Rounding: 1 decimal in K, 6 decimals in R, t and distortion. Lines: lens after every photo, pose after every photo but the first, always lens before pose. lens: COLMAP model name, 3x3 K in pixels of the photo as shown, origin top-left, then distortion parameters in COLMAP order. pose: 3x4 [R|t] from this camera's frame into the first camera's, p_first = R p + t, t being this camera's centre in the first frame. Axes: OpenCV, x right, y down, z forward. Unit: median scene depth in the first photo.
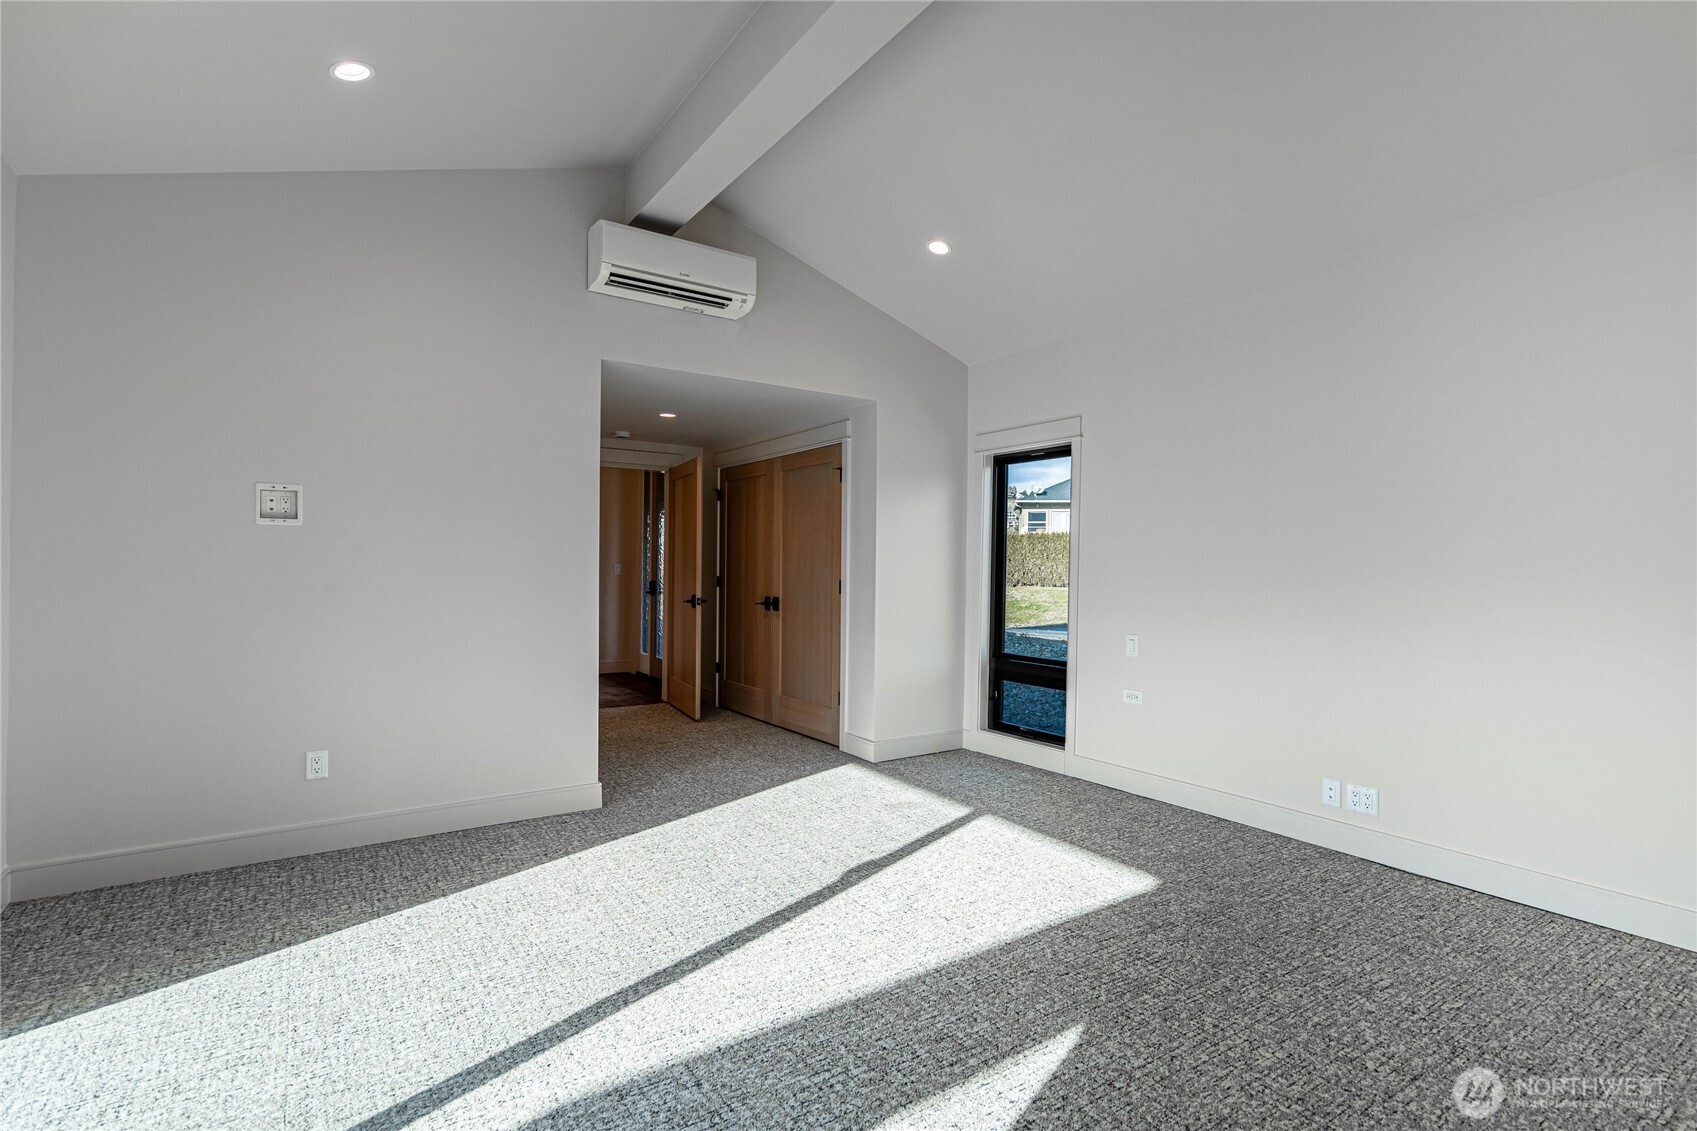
lens RADIAL K [[775.9, 0, 875.9], [0, 775.9, 566.4], [0, 0, 1]] dist [-0.017215, 0.003805]
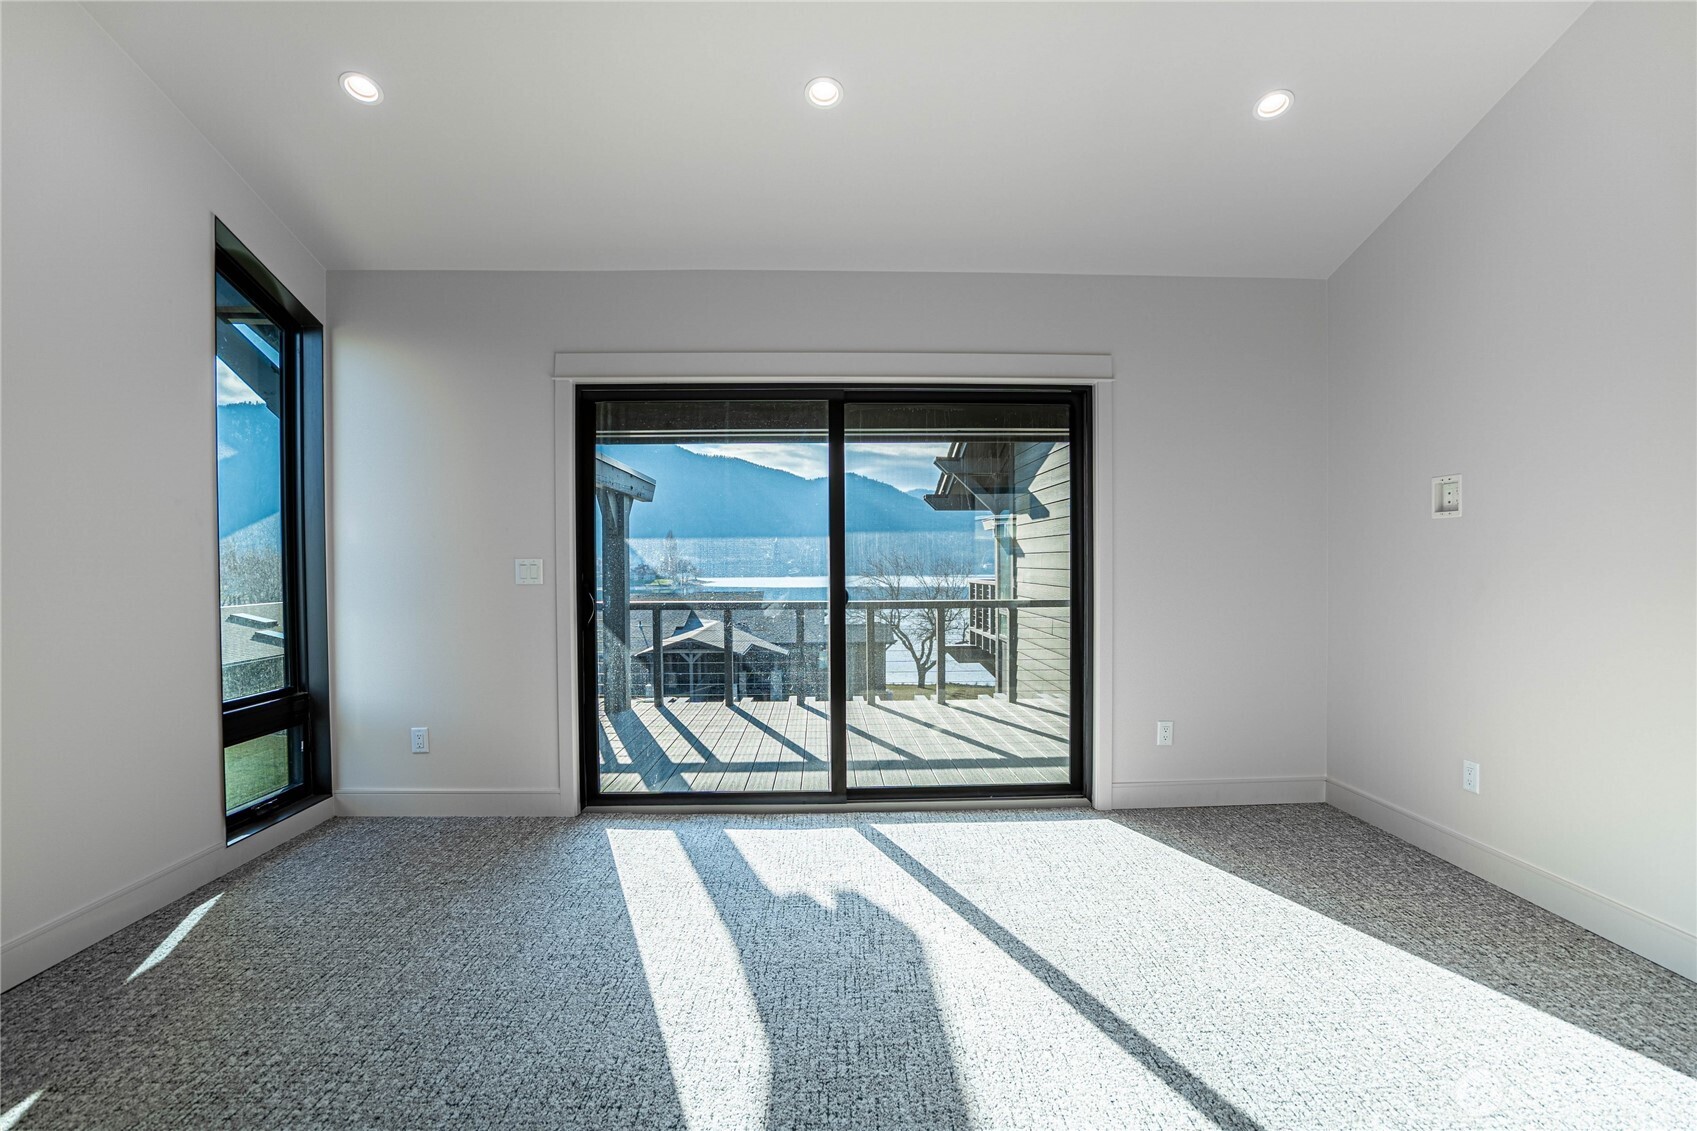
lens RADIAL K [[775.9, 0, 835.5], [0, 775.9, 563.4], [0, 0, 1]] dist [-0.017215, 0.003805]
pose [[-0.538595, -0.000408, -0.842565, 0.599979], [0.000468, 1.000000, -0.000784, 0.005504], [0.842565, -0.000816, -0.538595, 1.126036]]
